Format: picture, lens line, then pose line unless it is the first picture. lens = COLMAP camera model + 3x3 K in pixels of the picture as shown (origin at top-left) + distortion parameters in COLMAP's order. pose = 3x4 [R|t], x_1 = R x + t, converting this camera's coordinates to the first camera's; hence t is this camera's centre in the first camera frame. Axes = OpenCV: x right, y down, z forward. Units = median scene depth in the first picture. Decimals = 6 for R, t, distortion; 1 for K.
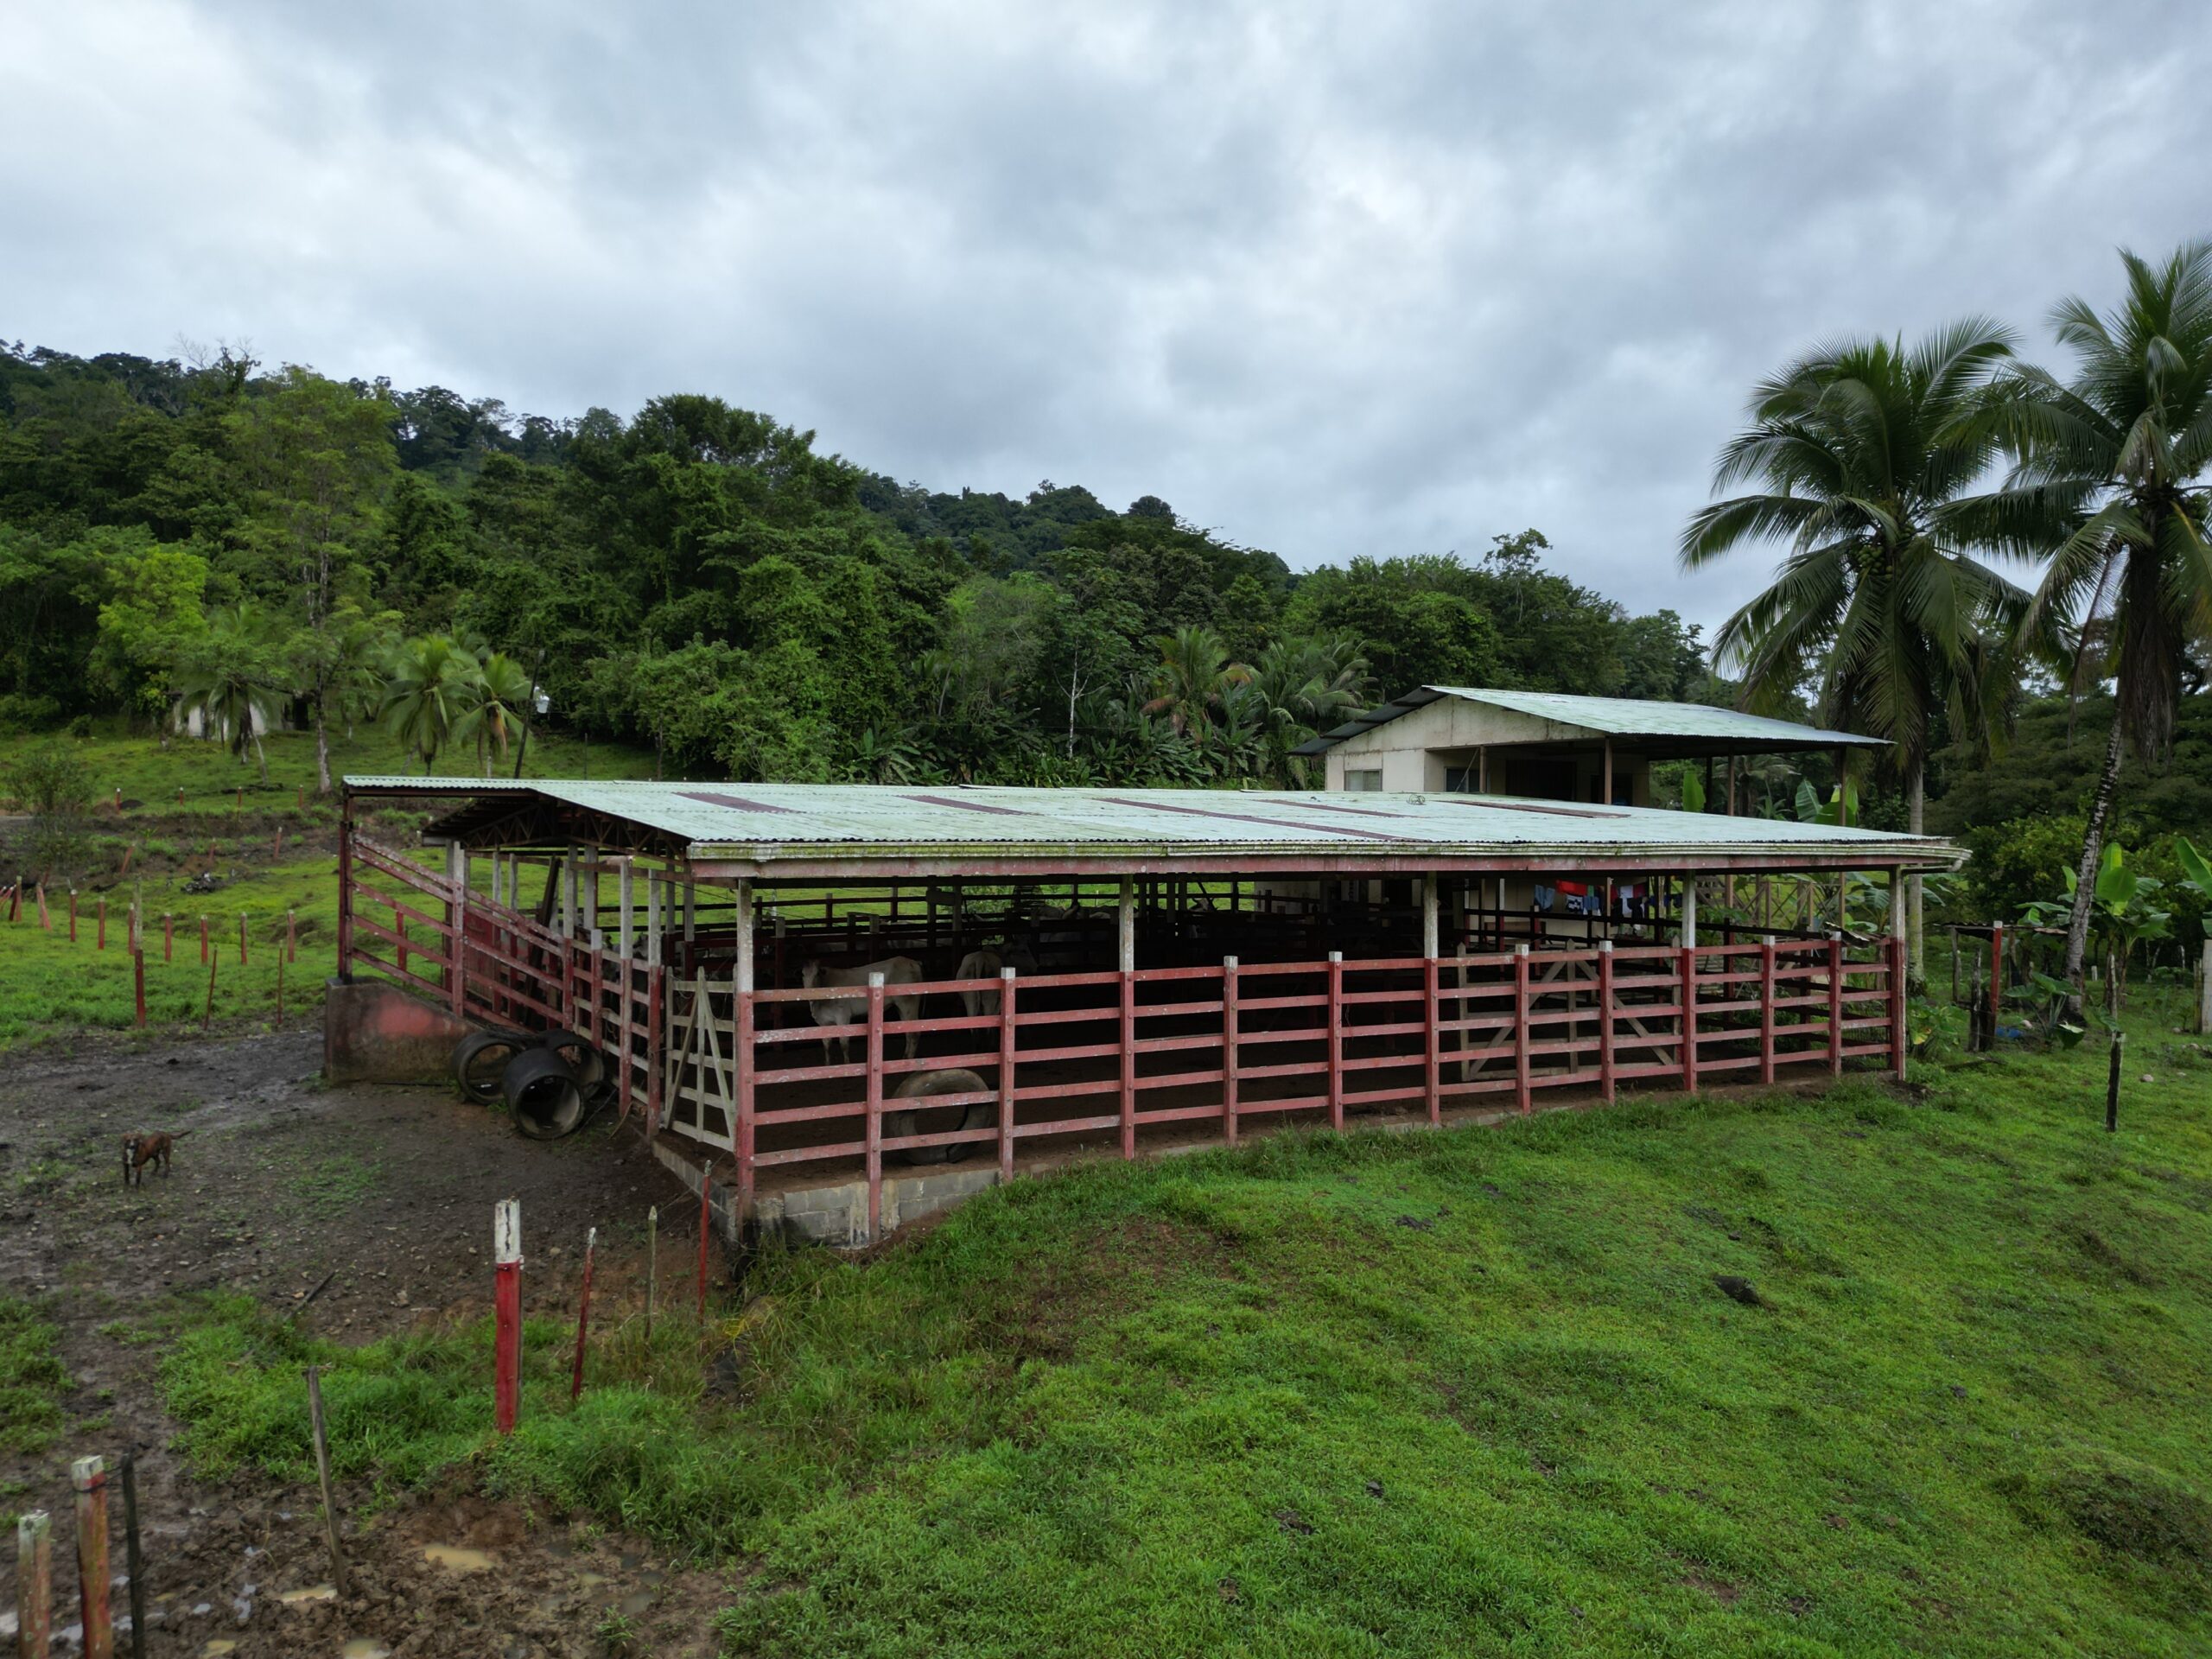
lens RADIAL K [[1608.4, 0, 1091.4], [0, 1608.4, 840.8], [0, 0, 1]] dist [0.095048, -0.104446]
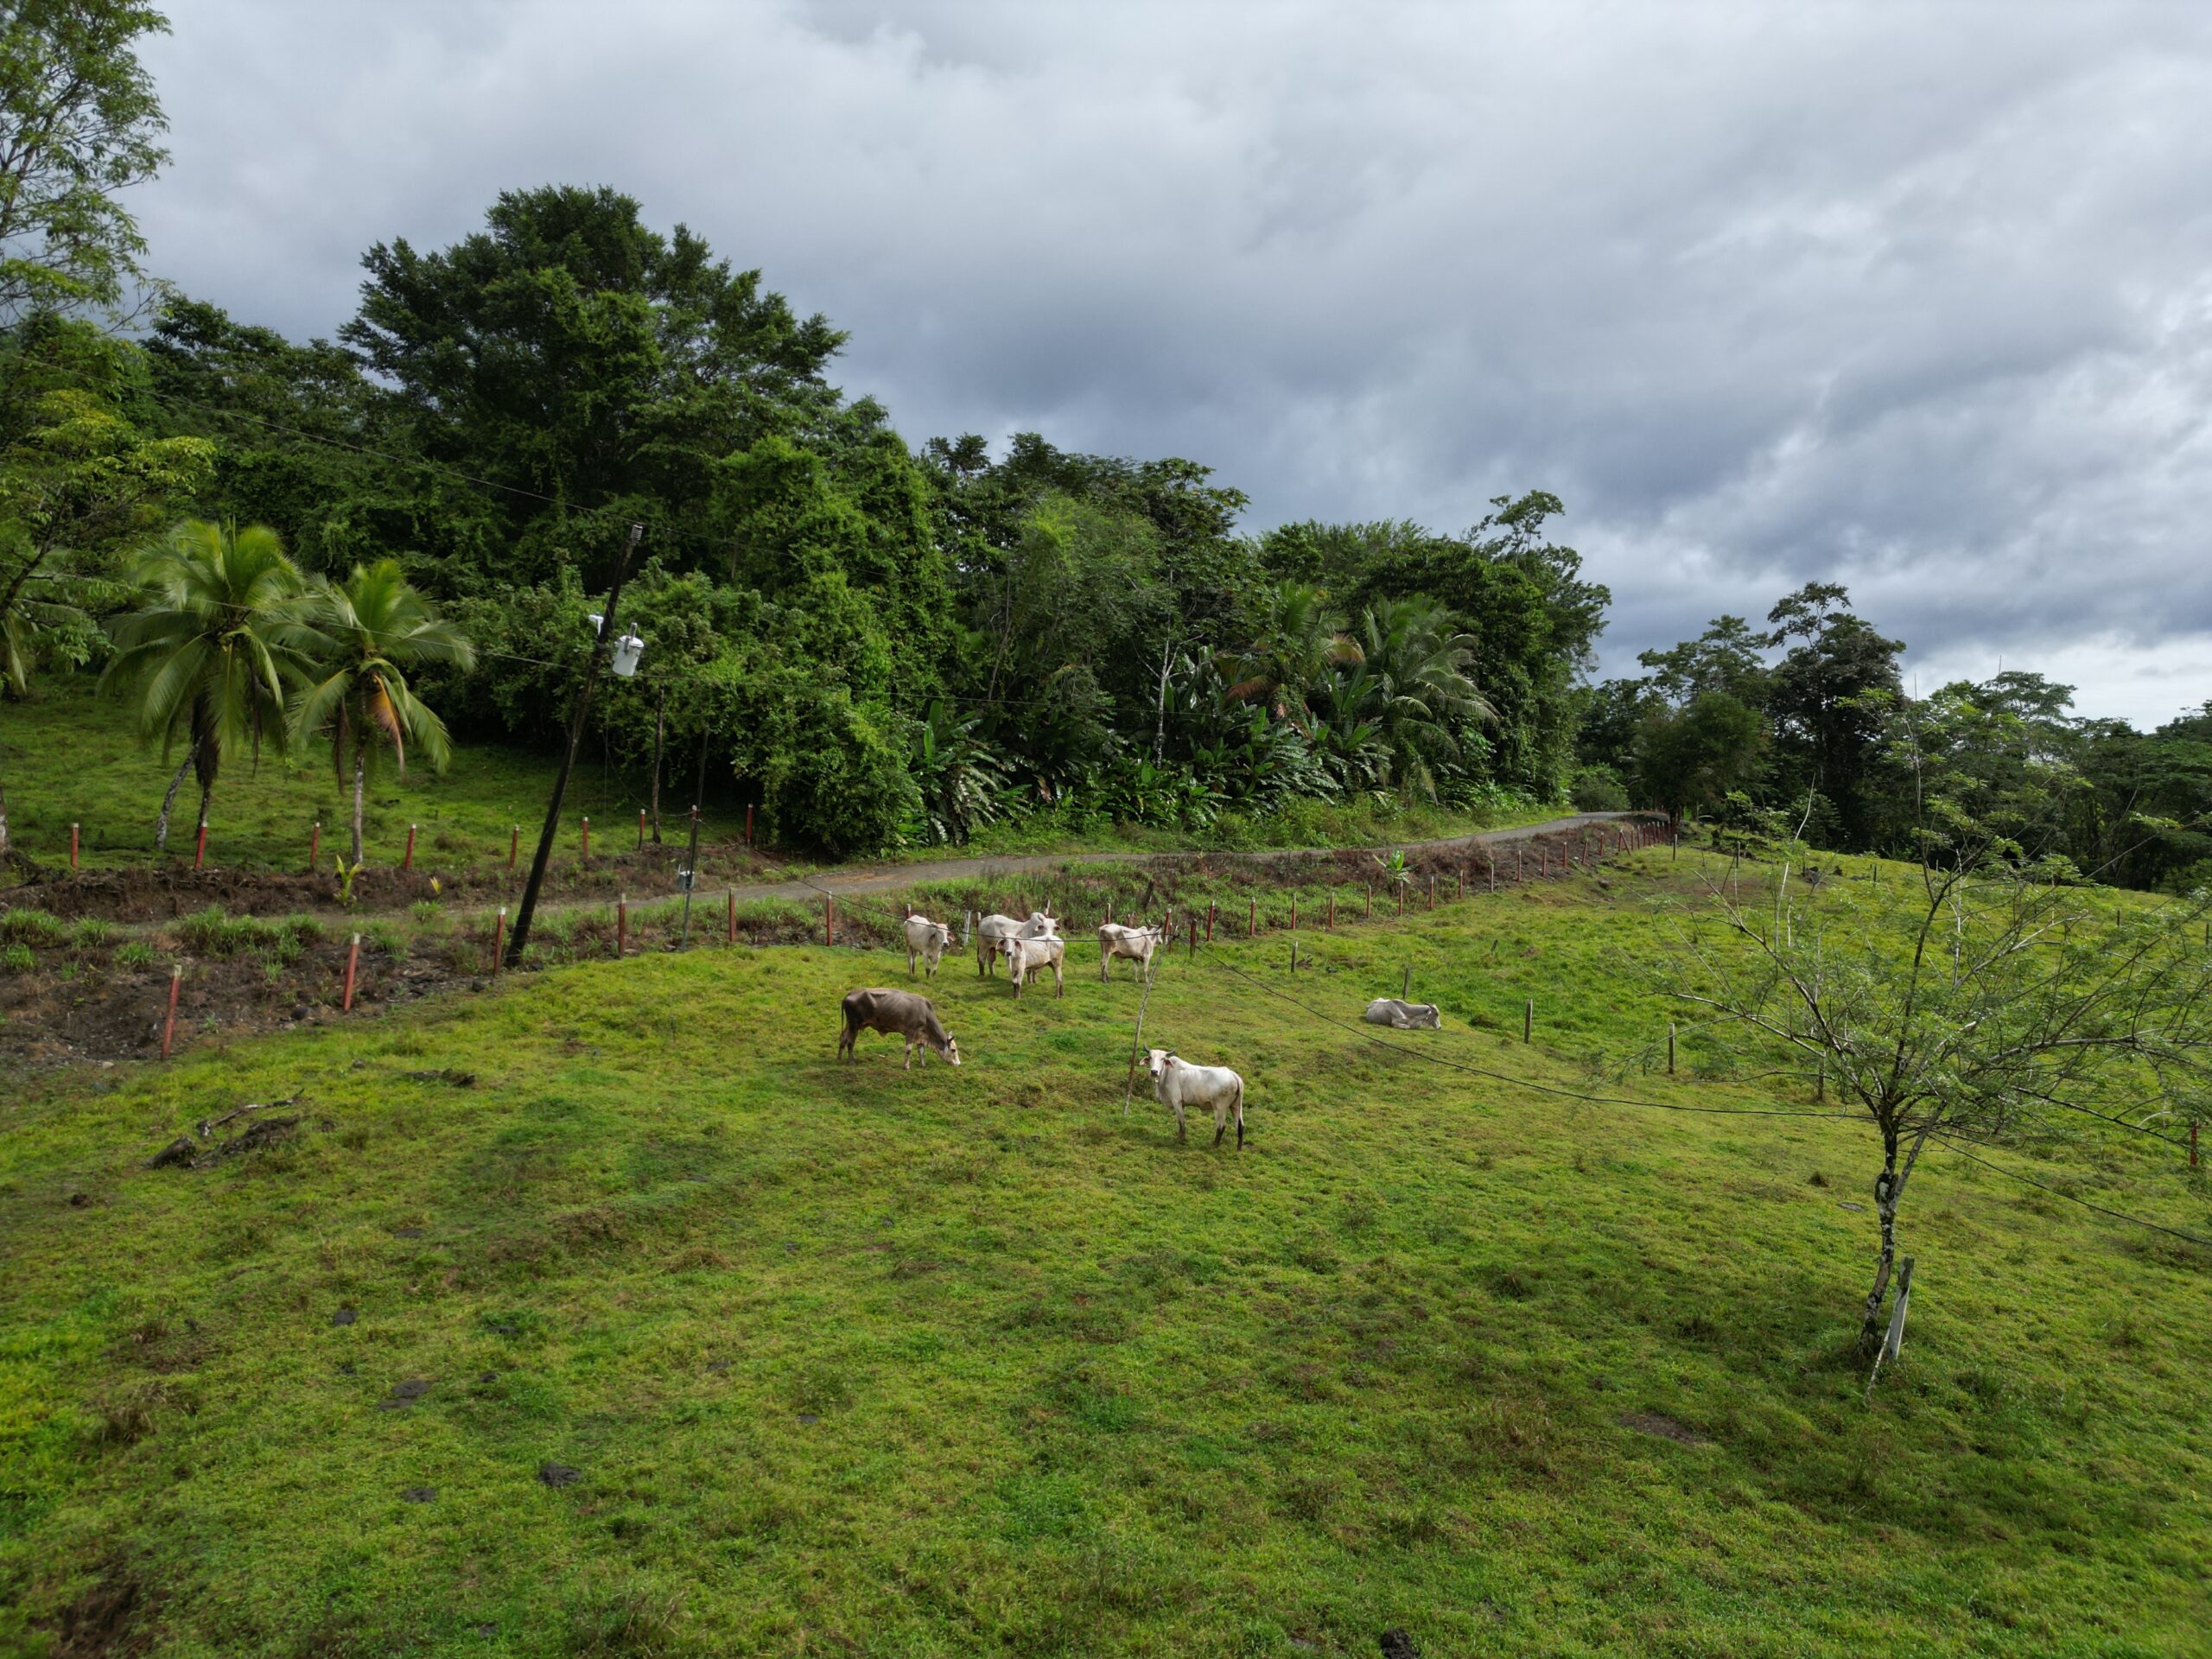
lens RADIAL K [[1556.3, 0, 1108.3], [0, 1556.3, 823.1], [0, 0, 1]] dist [0.065787, -0.058391]
pose [[0.970352, -0.010136, 0.241482, -0.207118], [0.011641, 0.999921, -0.004804, -0.024939], [-0.241414, 0.007473, 0.970393, 0.376351]]
